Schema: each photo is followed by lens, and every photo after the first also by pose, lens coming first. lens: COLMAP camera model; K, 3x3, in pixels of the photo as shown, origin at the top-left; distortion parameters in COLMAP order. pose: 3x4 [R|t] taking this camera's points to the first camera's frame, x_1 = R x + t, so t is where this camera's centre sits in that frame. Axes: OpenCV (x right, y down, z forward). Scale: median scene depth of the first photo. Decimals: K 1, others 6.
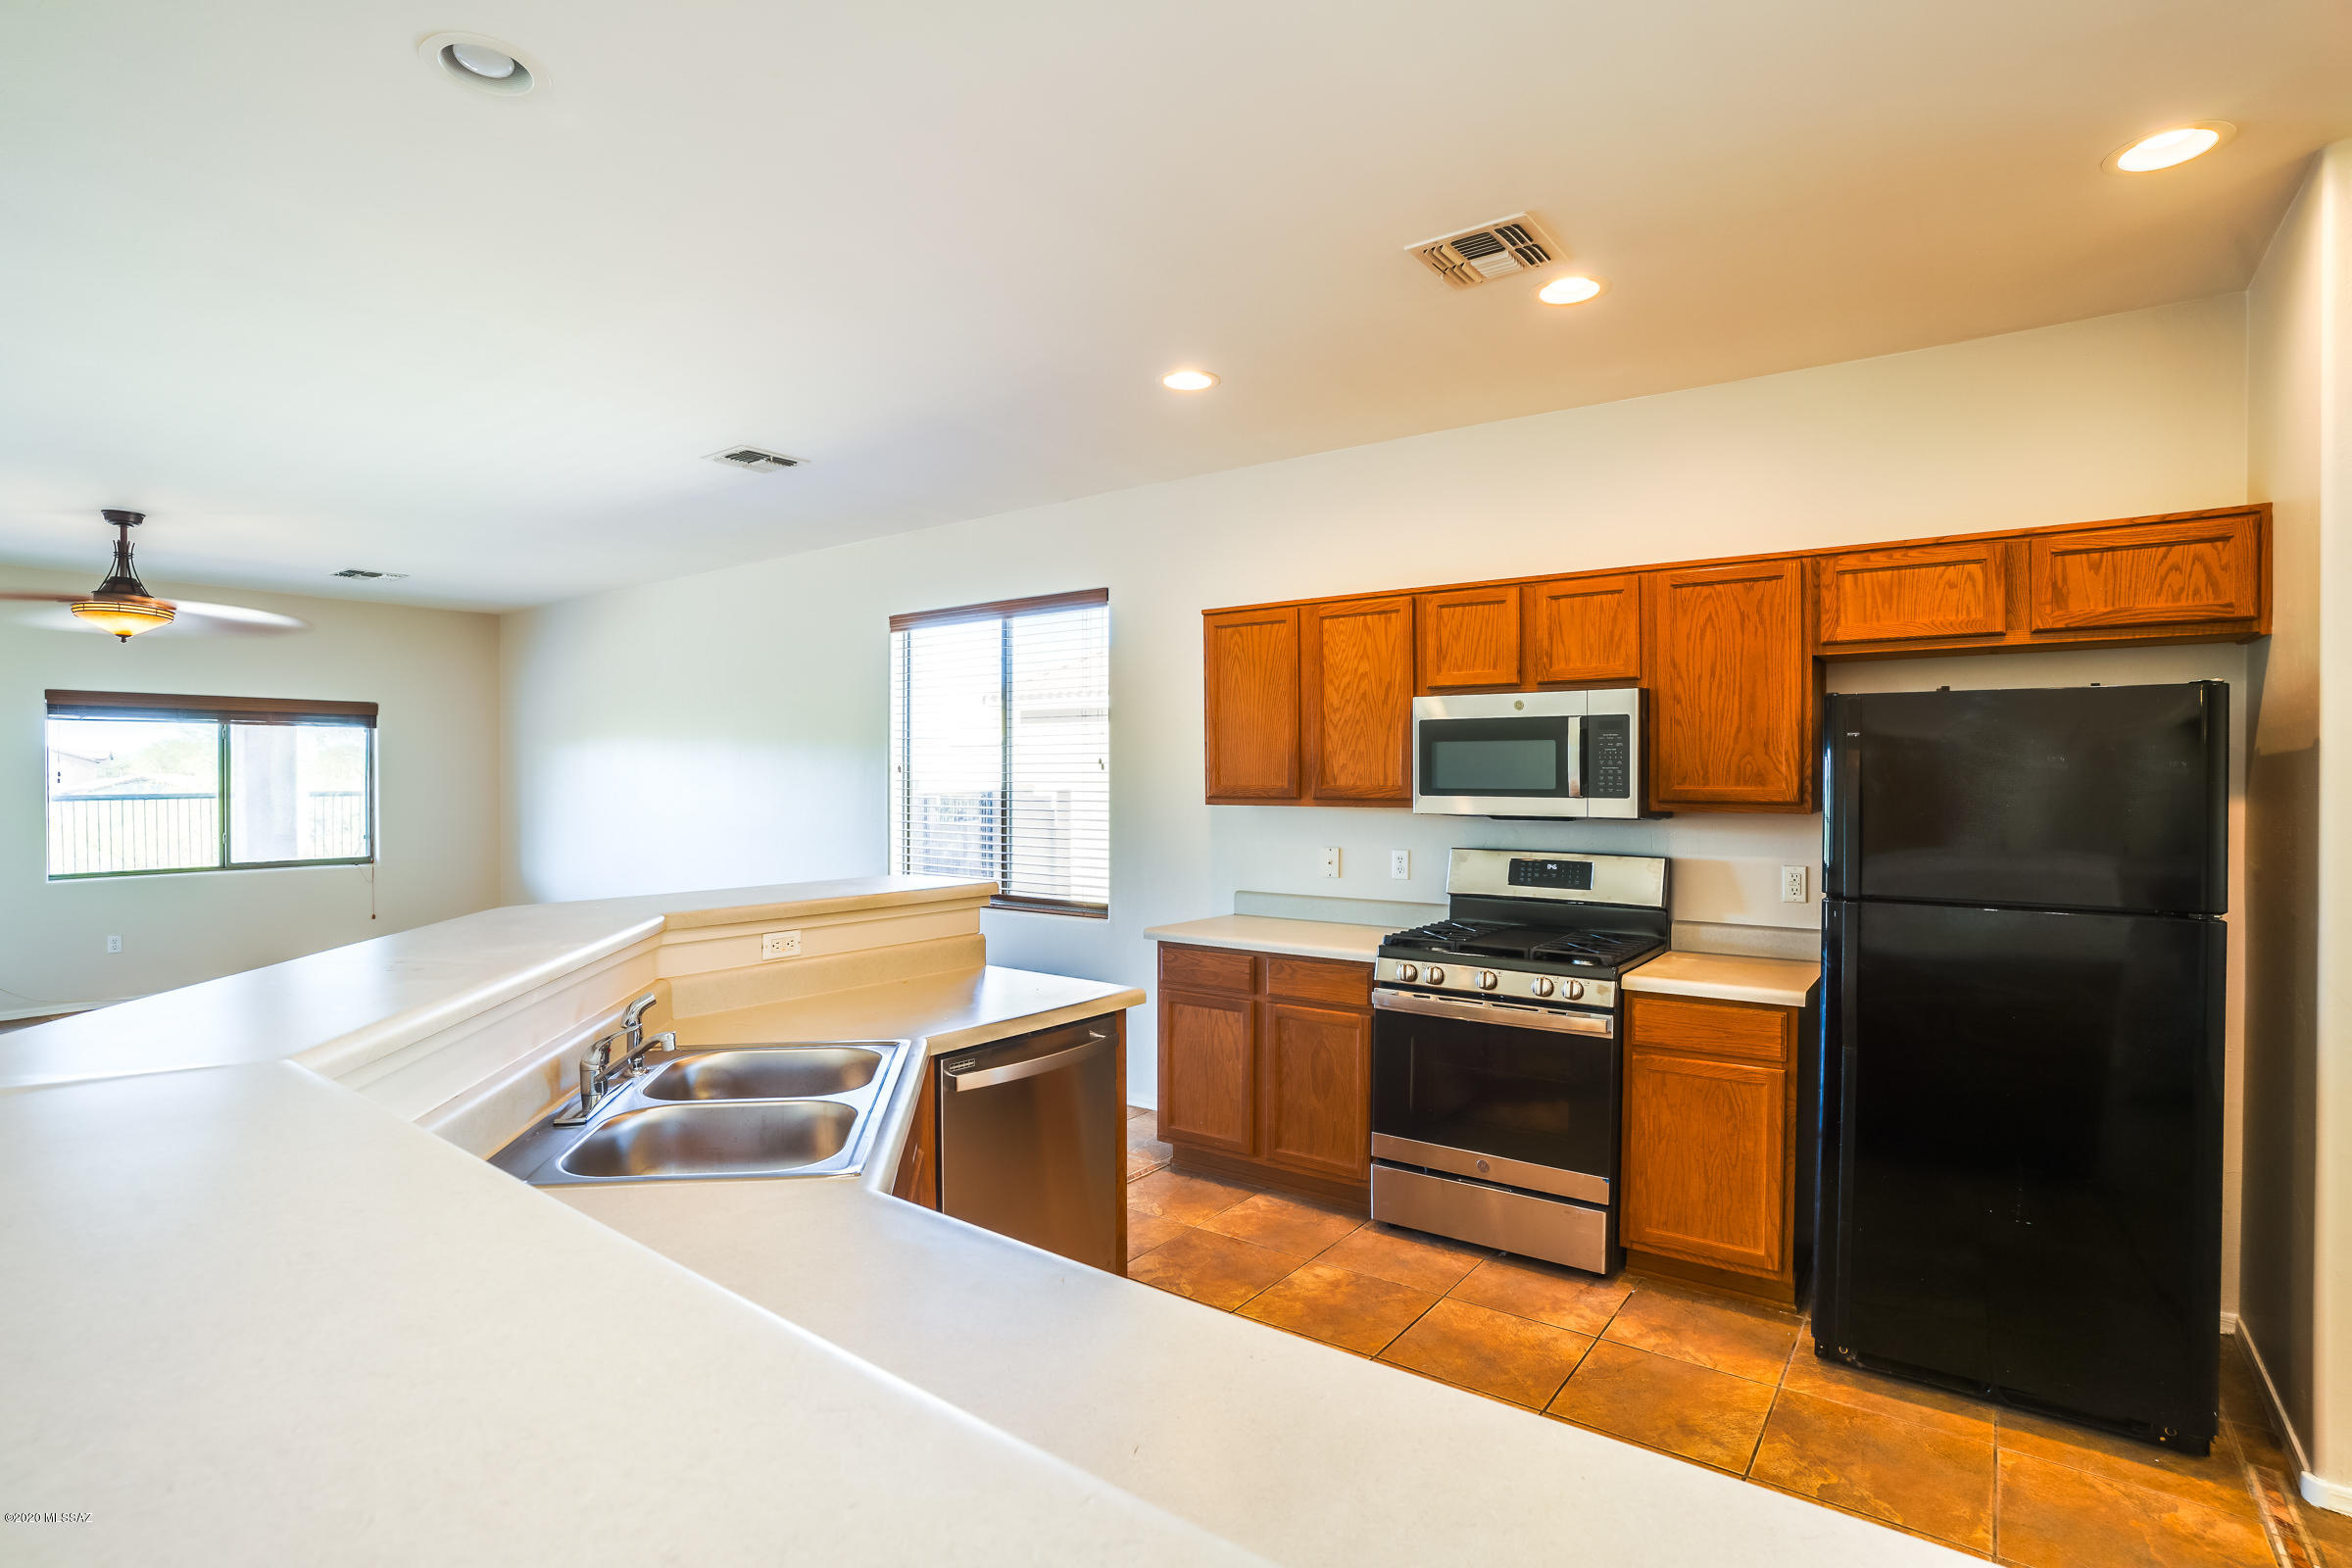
lens RADIAL K [[1147.6, 0, 1161.7], [0, 1147.6, 793.2], [0, 0, 1]] dist [-0.079156, 0.028971]
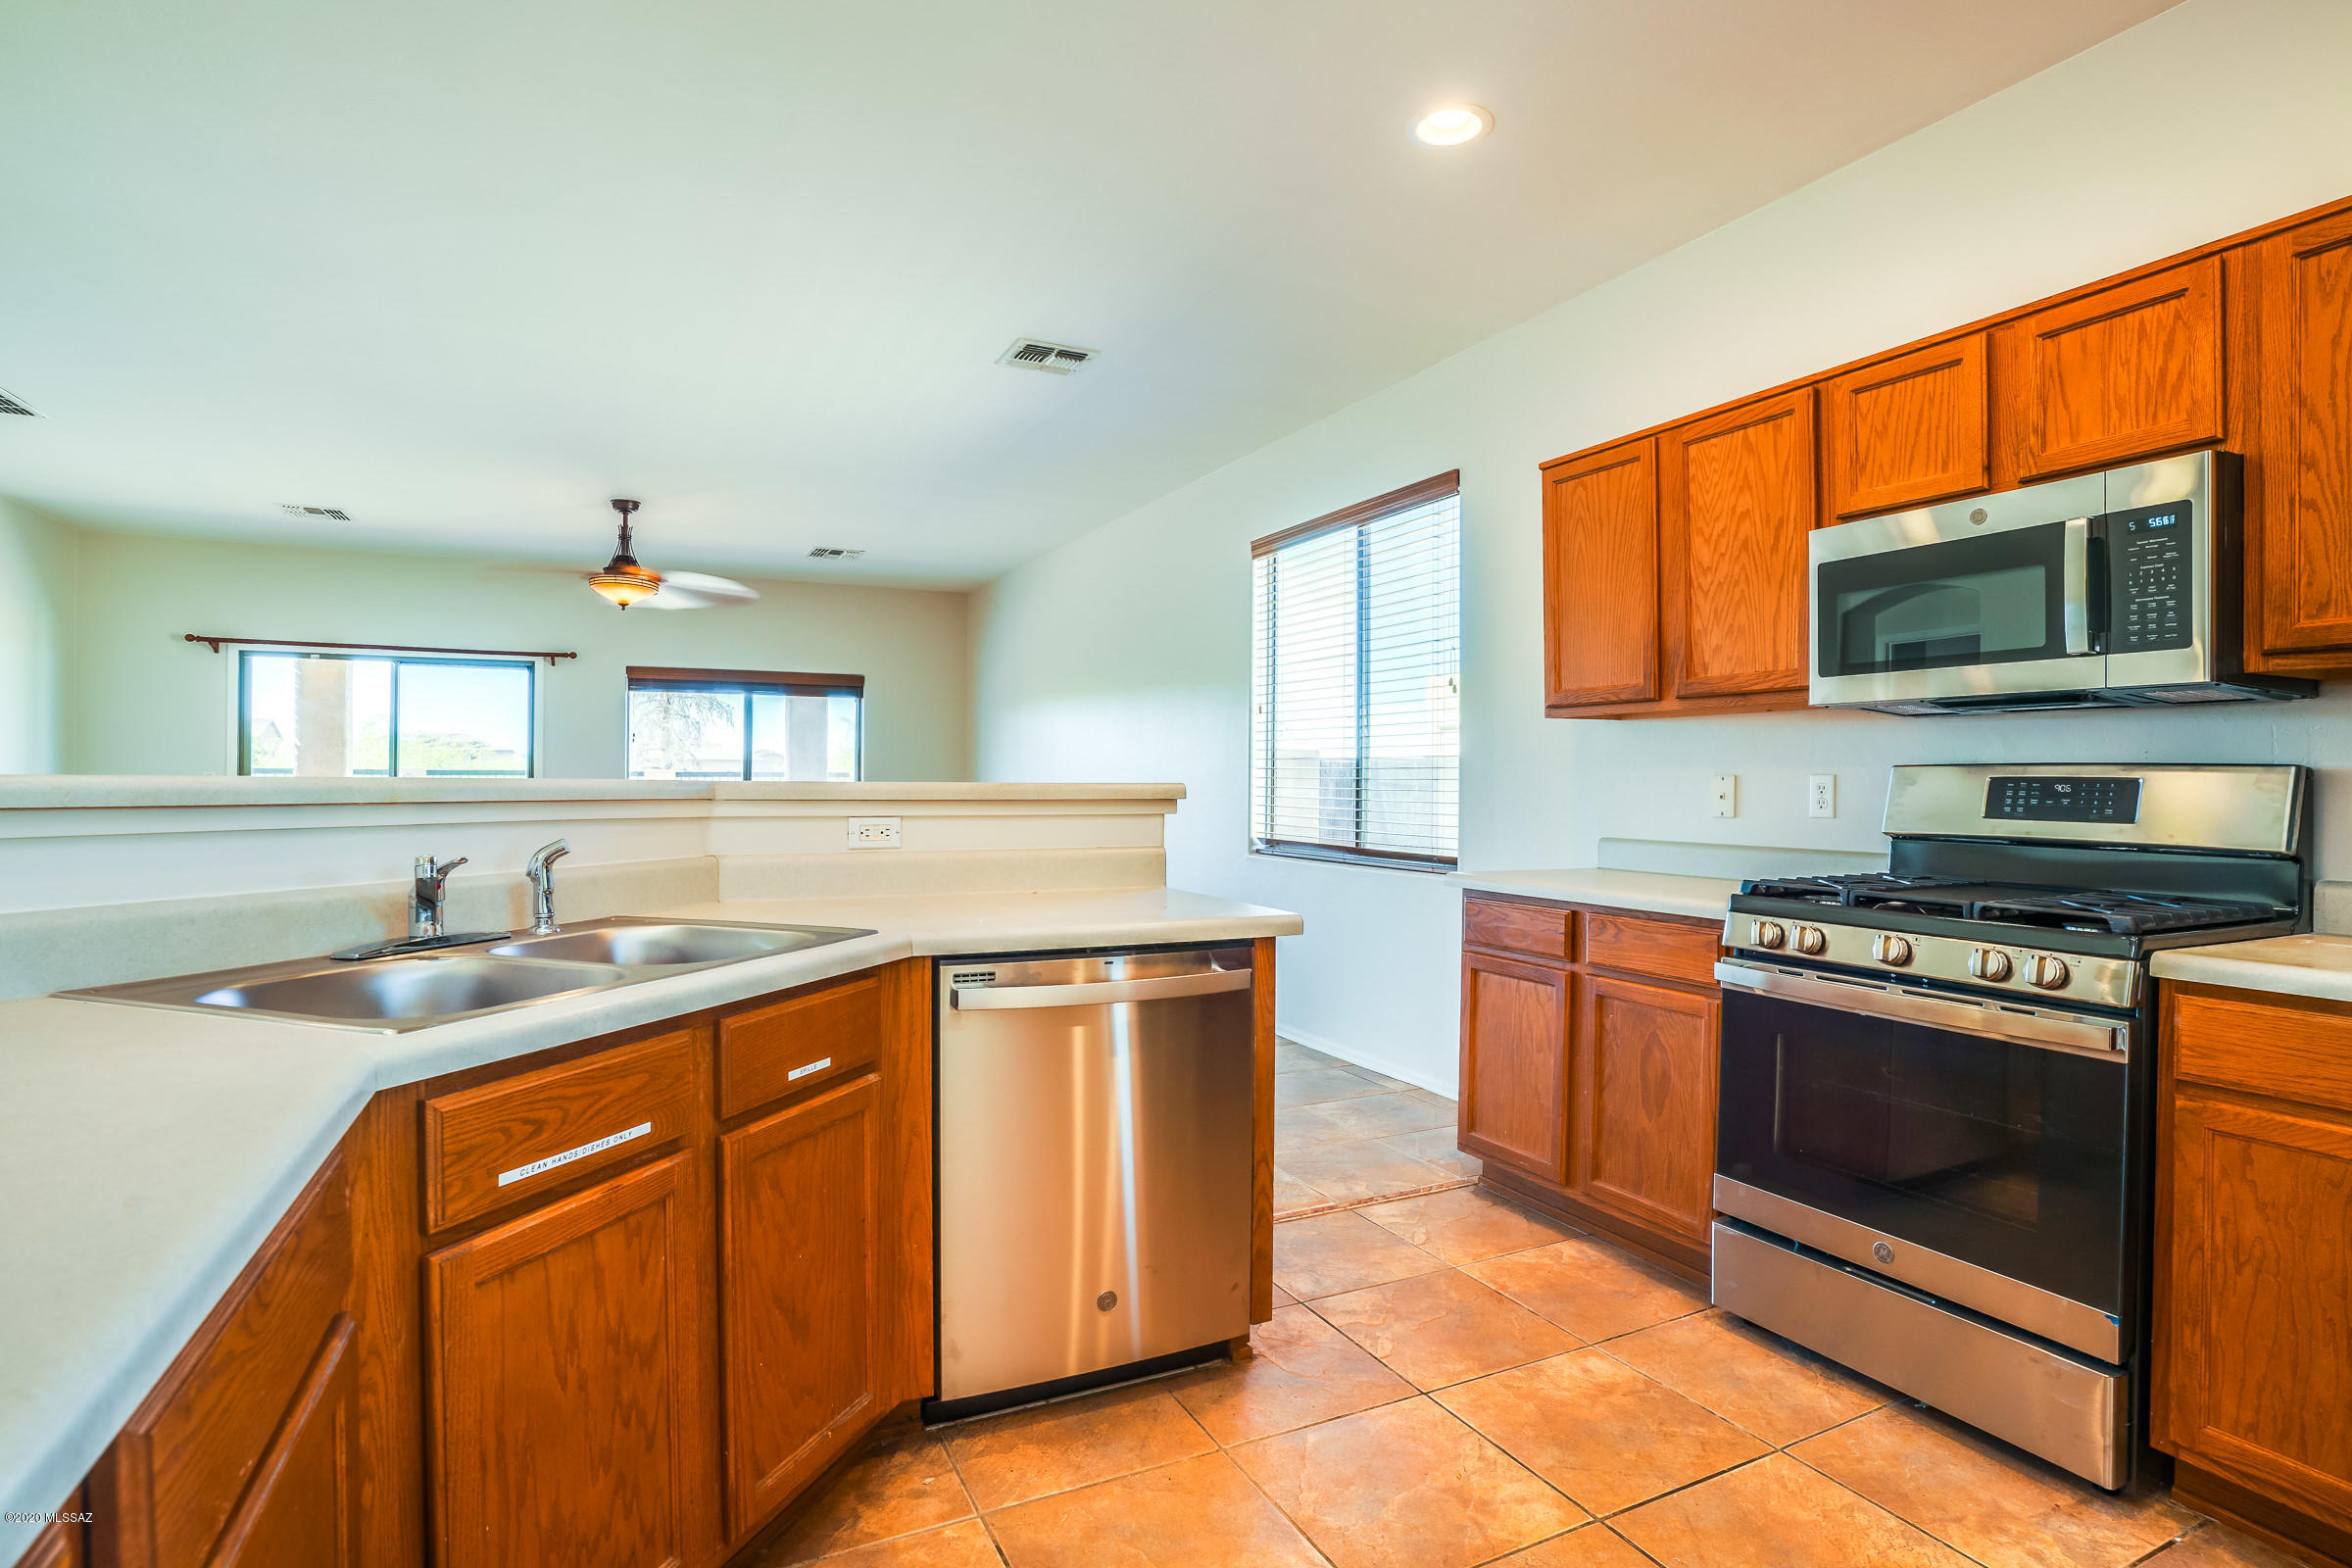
lens RADIAL K [[1152.0, 0, 1168.7], [0, 1152.0, 786.2], [0, 0, 1]] dist [-0.067583, 0.029854]
pose [[0.892038, 0.008336, -0.451883, 0.190294], [-0.013567, 0.999873, -0.008337, 0.077812], [0.451756, 0.013567, 0.892038, 0.251213]]
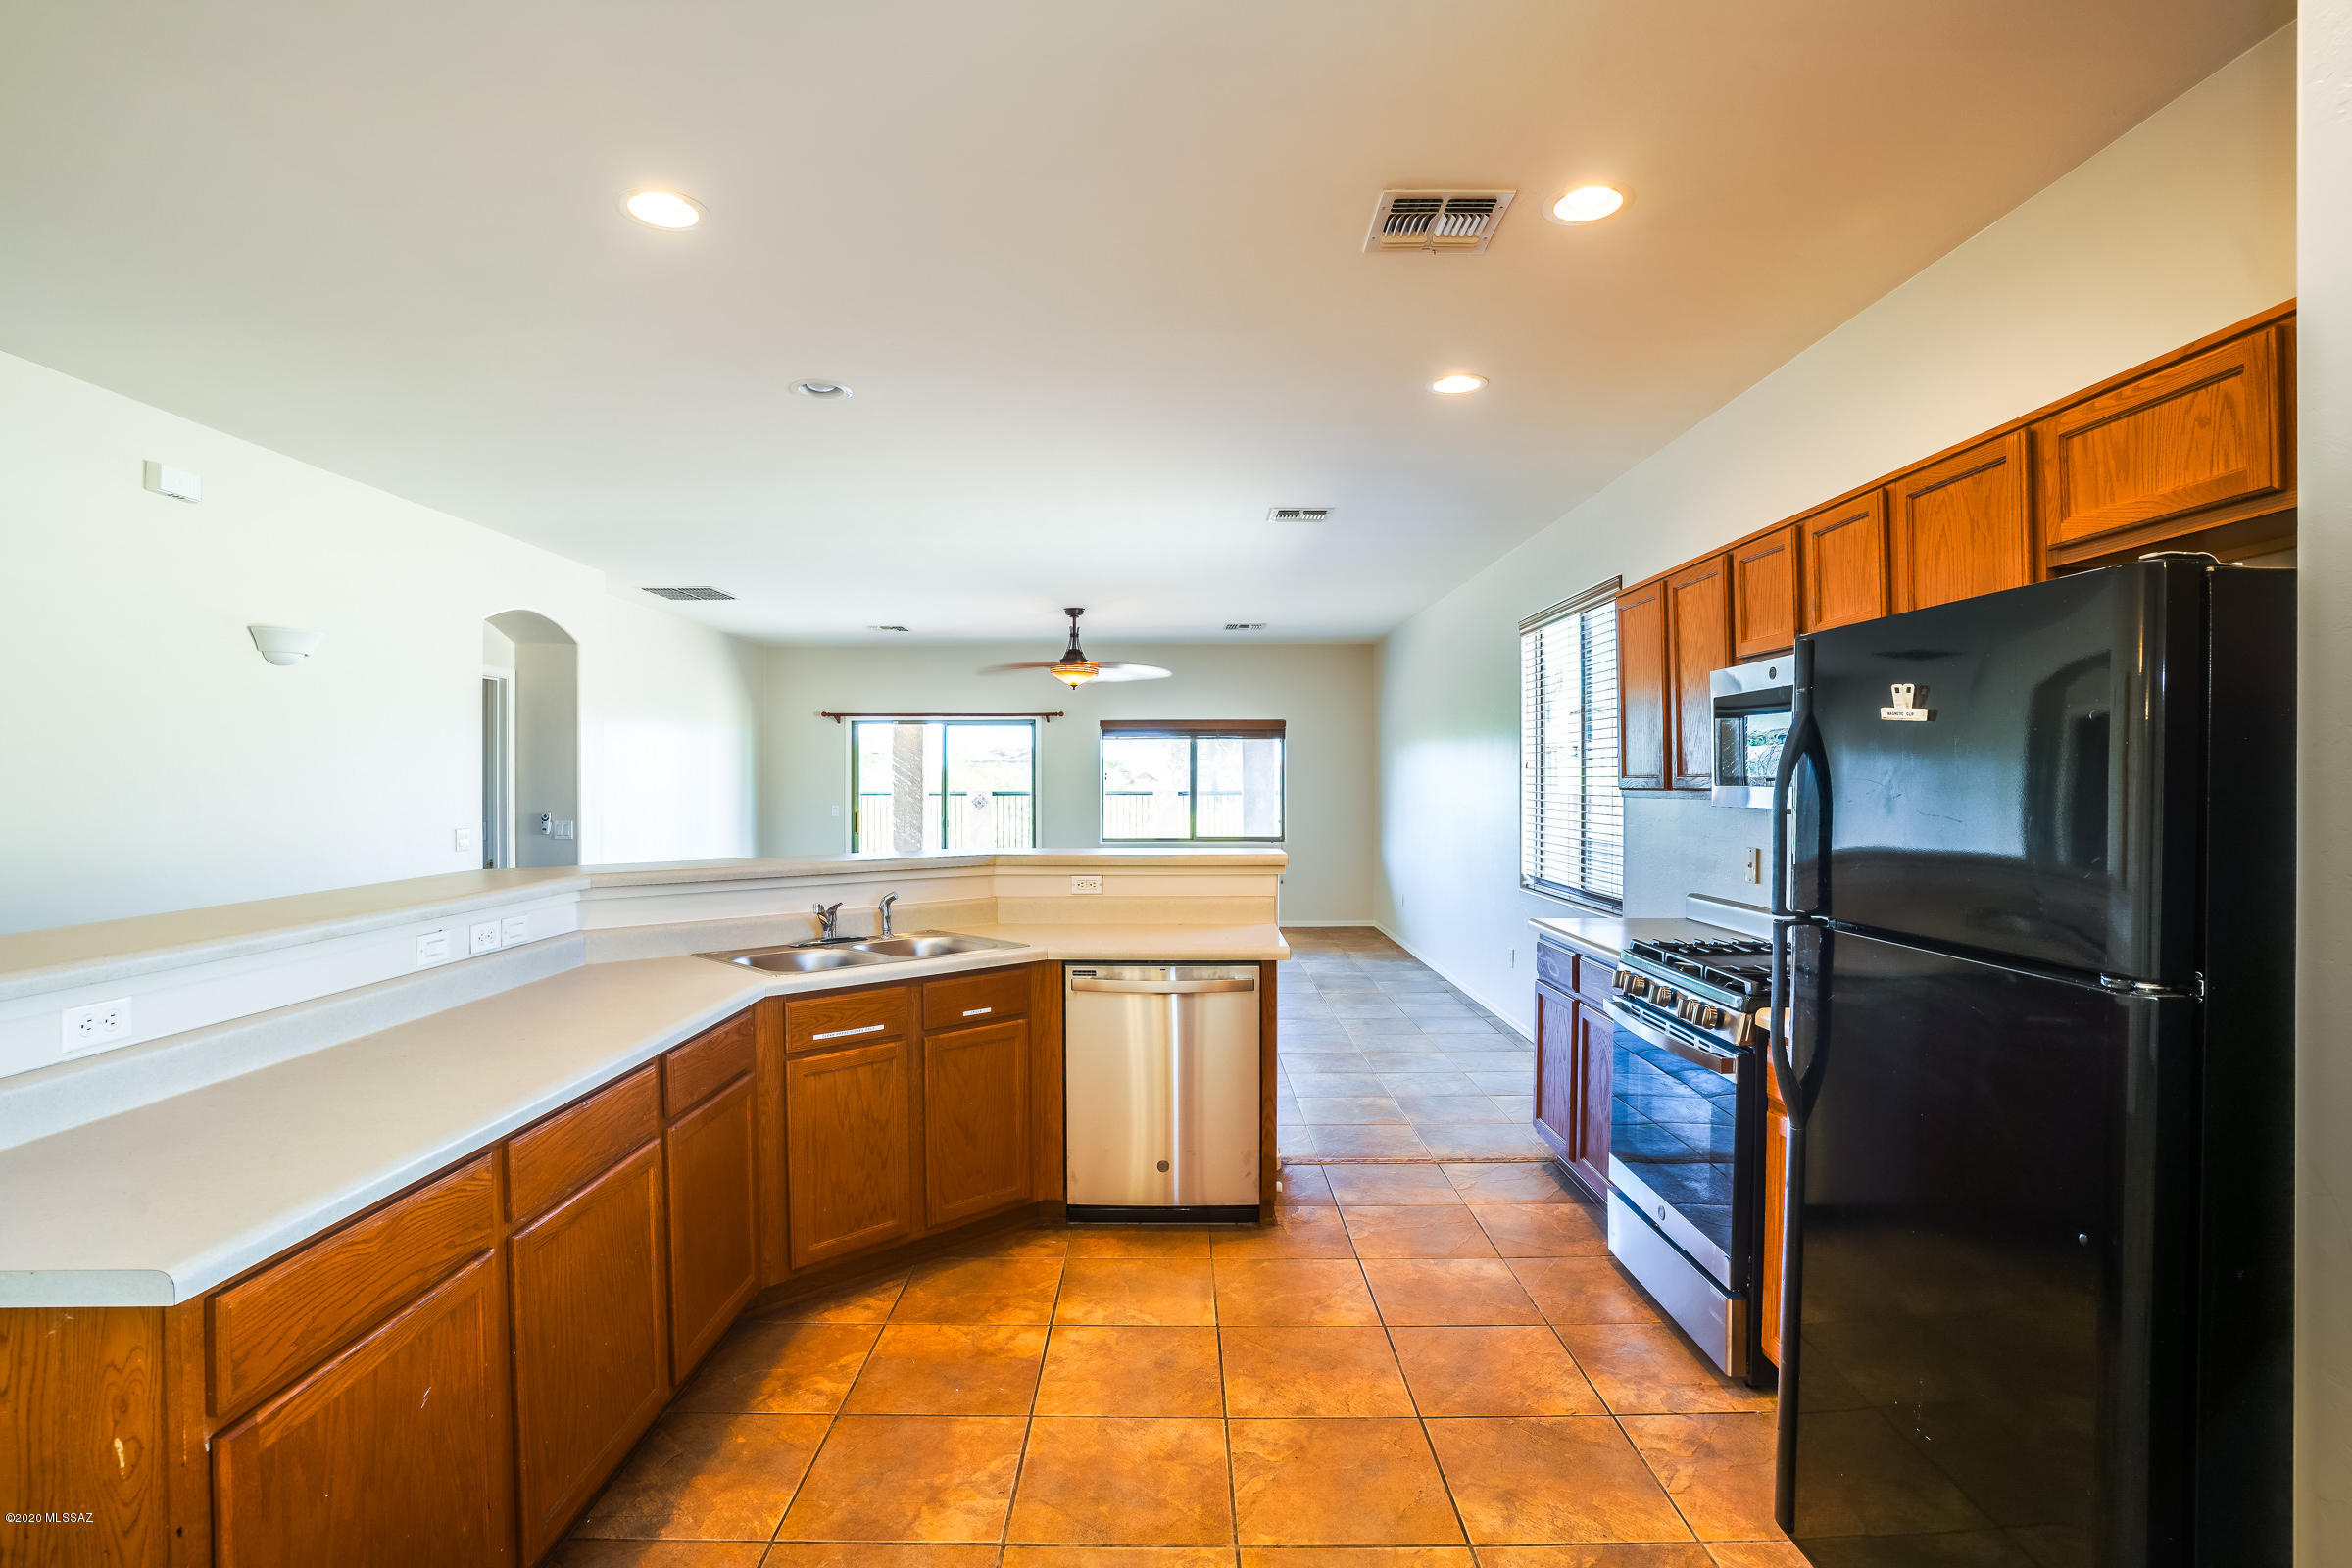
lens RADIAL K [[1152.0, 0, 1168.7], [0, 1152.0, 786.2], [0, 0, 1]] dist [-0.067583, 0.029854]
pose [[0.598142, 0.001404, -0.801389, 0.677409], [-0.008666, 0.999951, -0.004716, 0.011080], [0.801344, 0.009766, 0.598125, 0.163021]]
